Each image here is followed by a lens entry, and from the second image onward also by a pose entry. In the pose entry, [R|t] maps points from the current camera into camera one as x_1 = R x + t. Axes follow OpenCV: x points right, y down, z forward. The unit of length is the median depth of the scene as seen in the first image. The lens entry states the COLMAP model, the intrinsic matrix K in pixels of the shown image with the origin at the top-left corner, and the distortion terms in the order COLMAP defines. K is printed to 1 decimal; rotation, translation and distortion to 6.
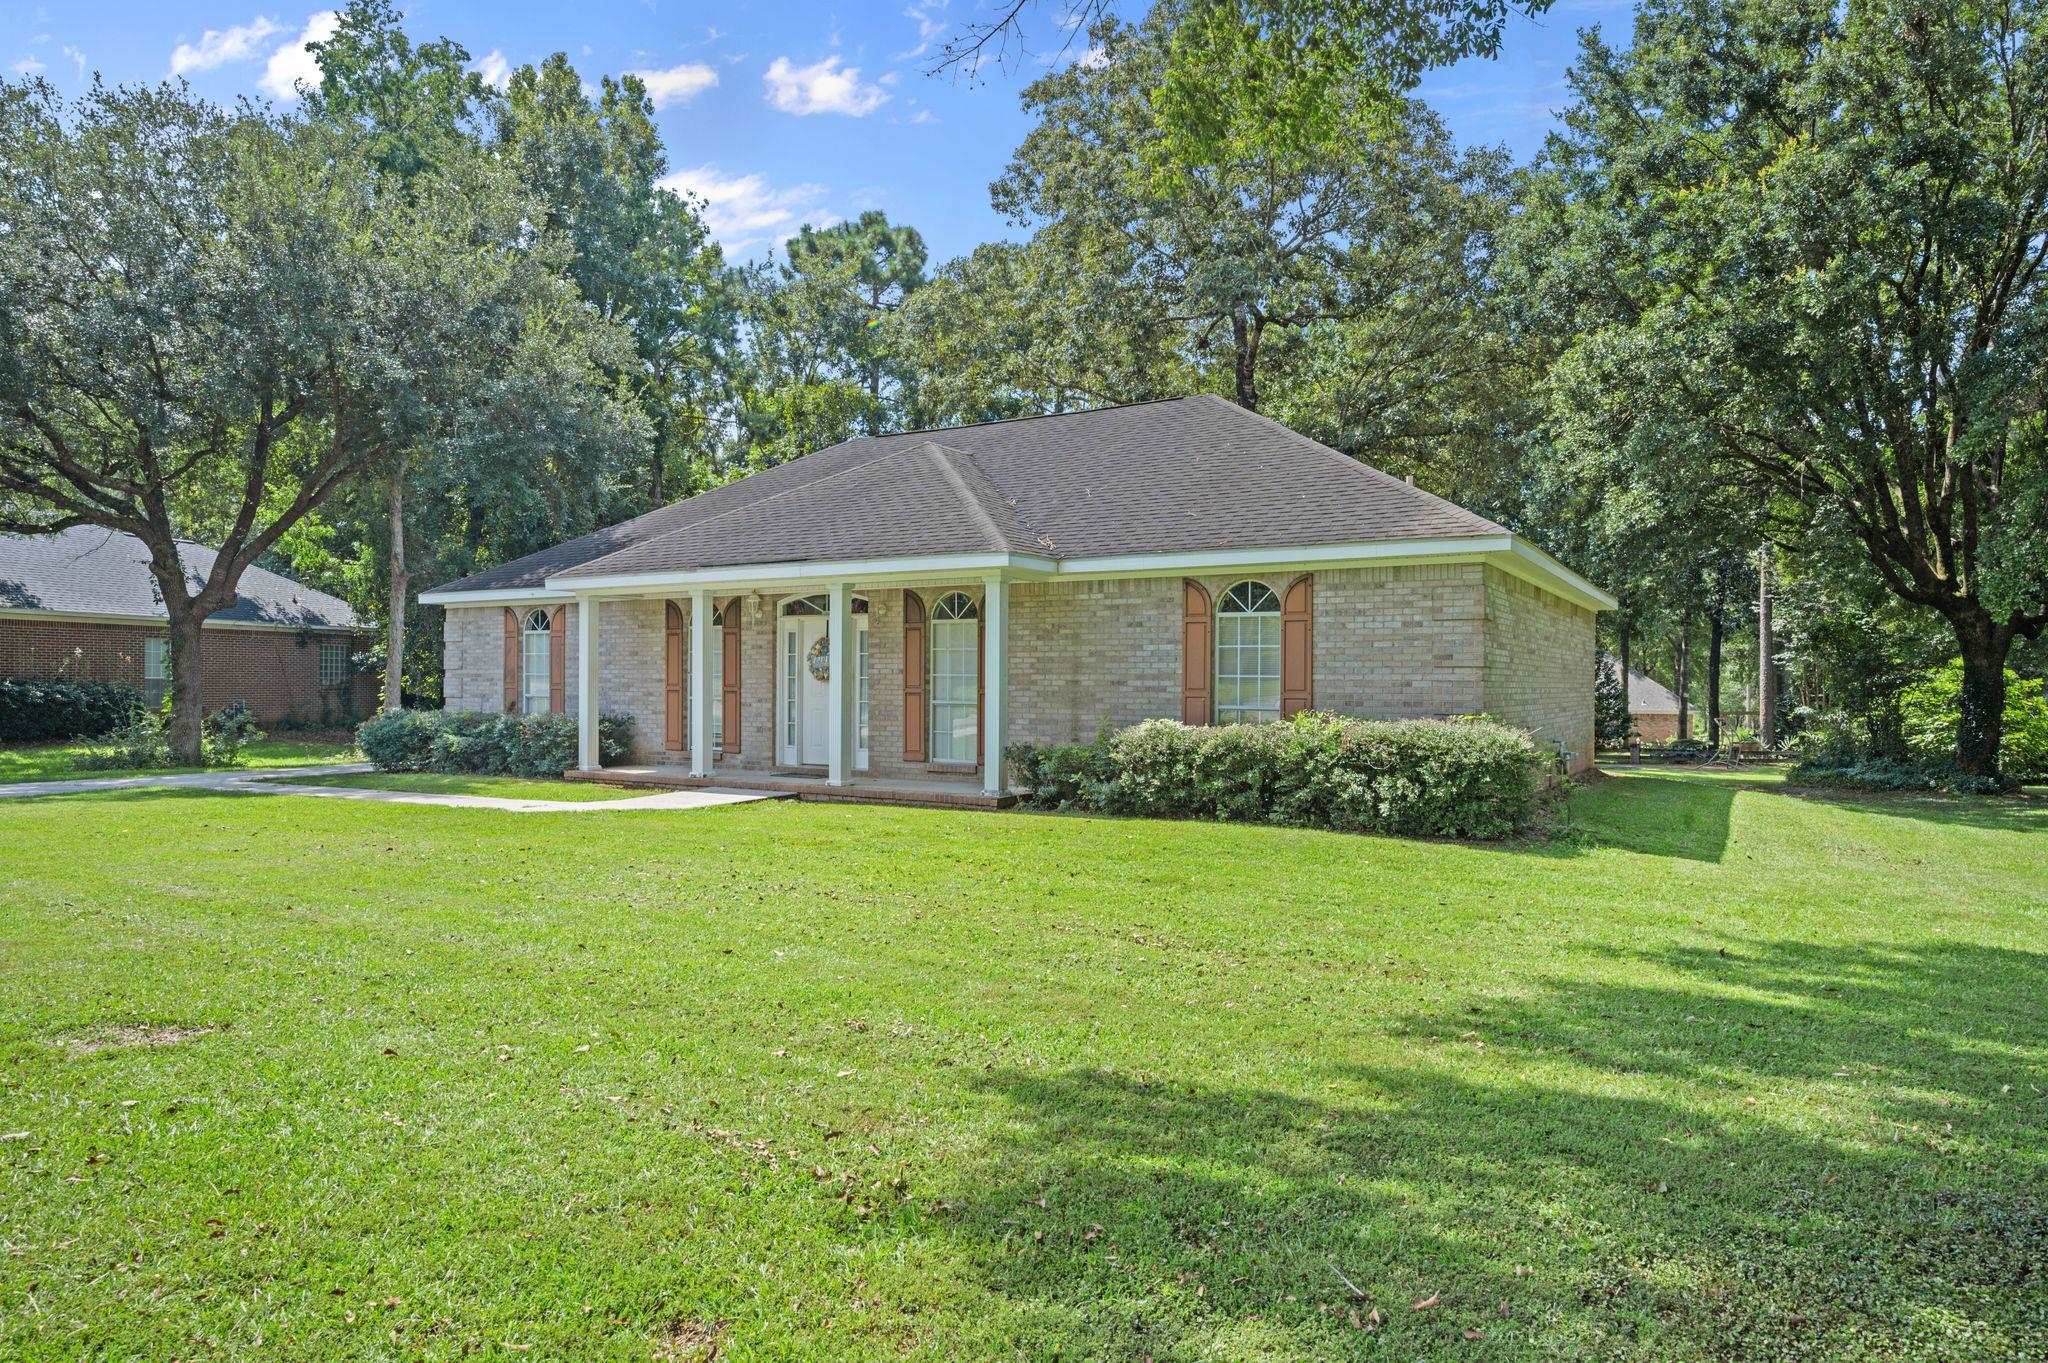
lens RADIAL K [[1227.6, 0, 1028.1], [0, 1227.6, 688.9], [0, 0, 1]] dist [-0.005631, 0.001110]
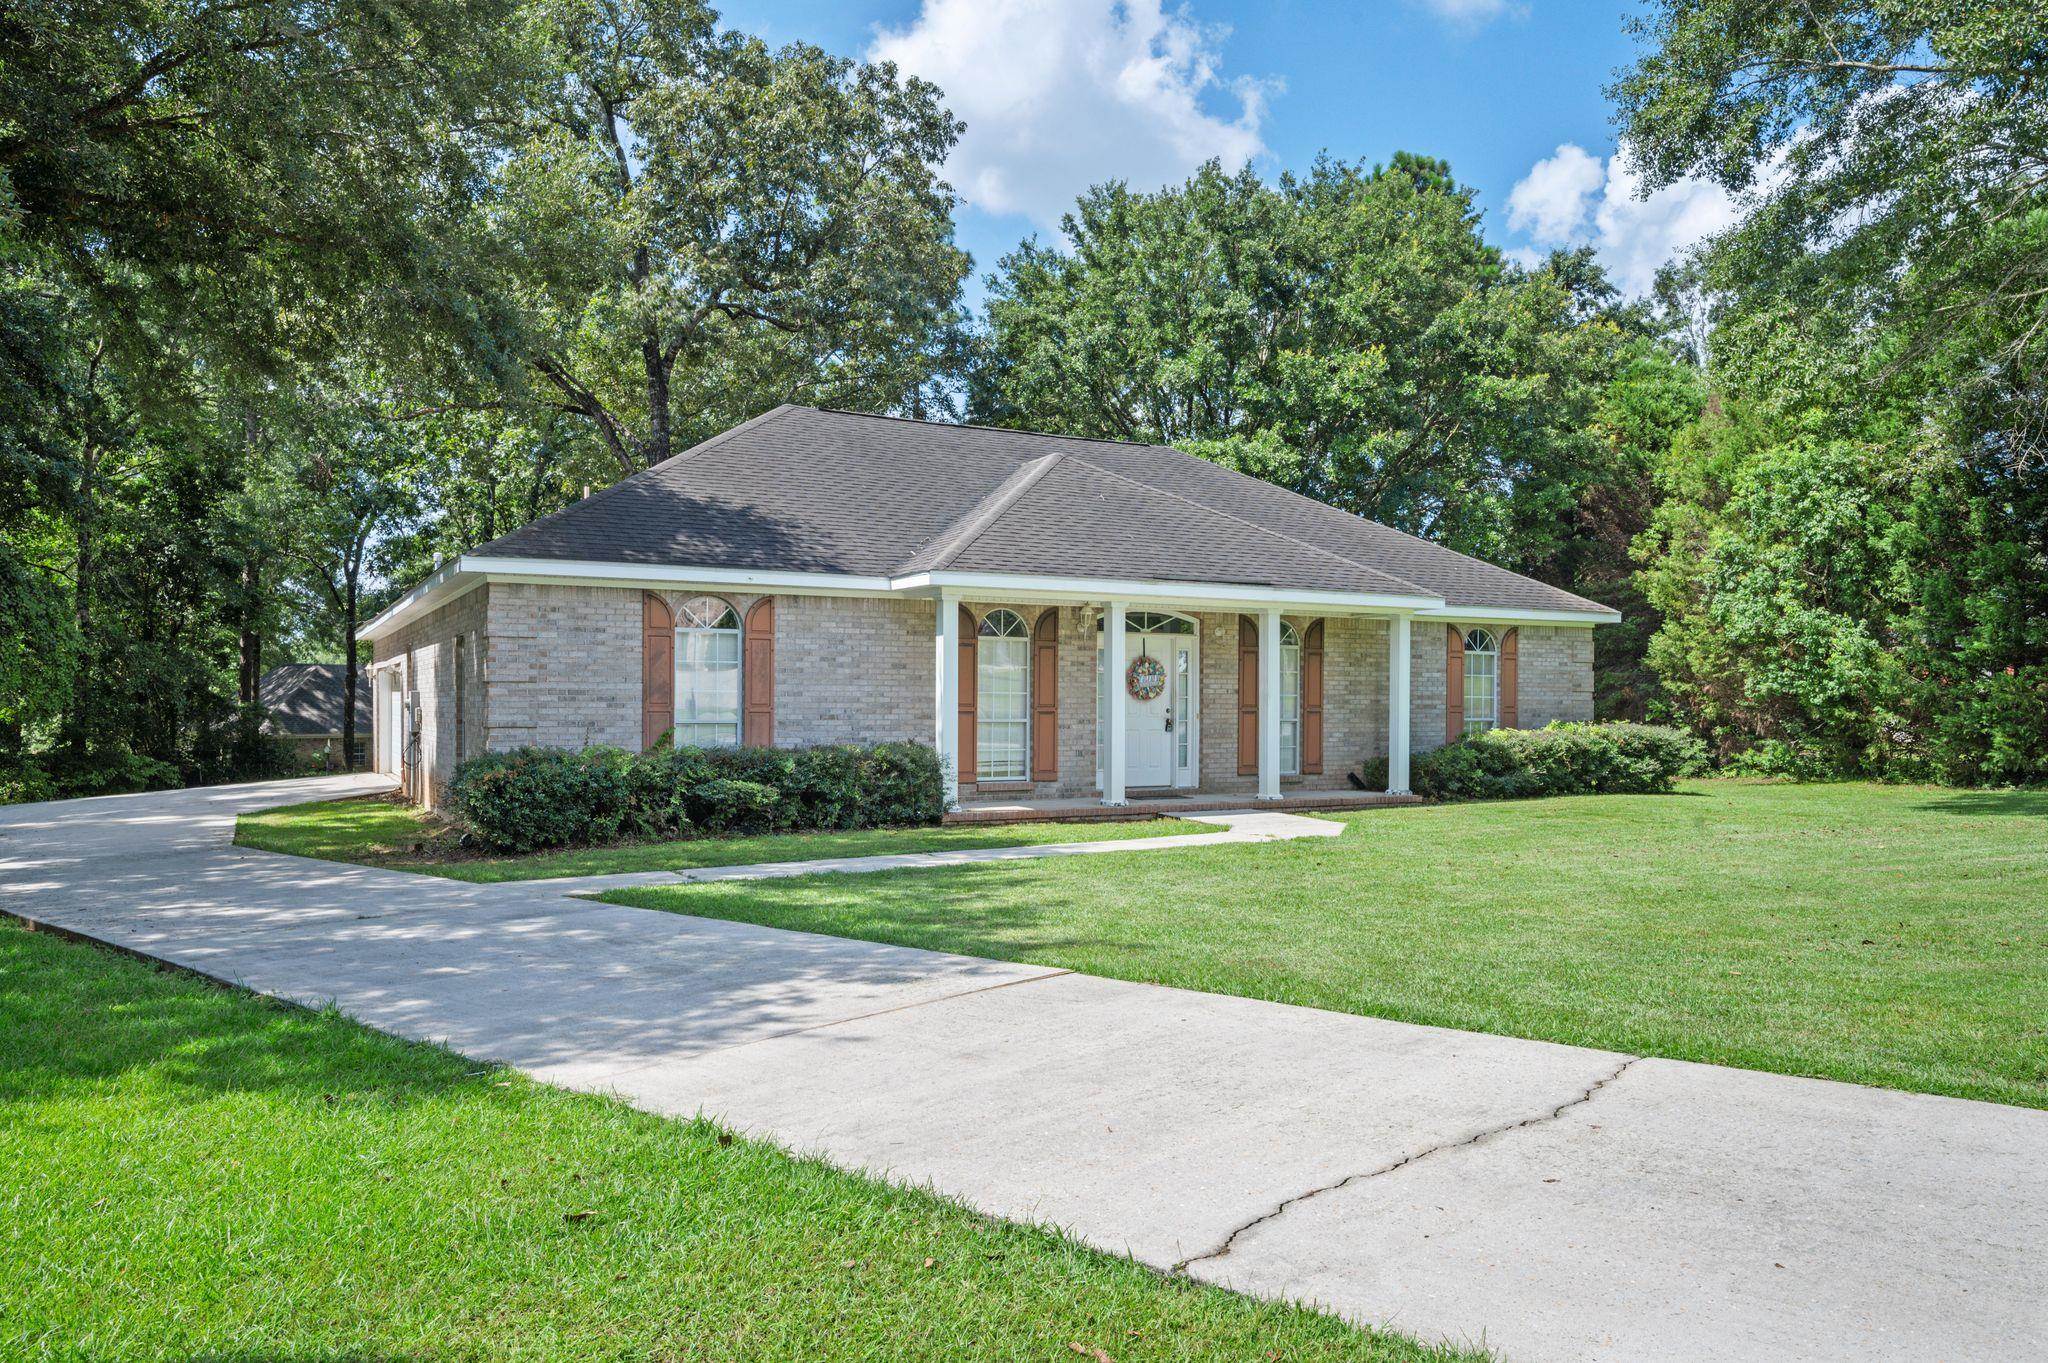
lens RADIAL K [[1406.3, 0, 1025.2], [0, 1406.3, 696.1], [0, 0, 1]] dist [-0.003321, 0.010829]
pose [[0.501159, 0.004684, 0.865343, -1.429240], [0.007438, 0.999925, -0.009720, 0.000279], [-0.865323, 0.011308, 0.501086, 0.627303]]
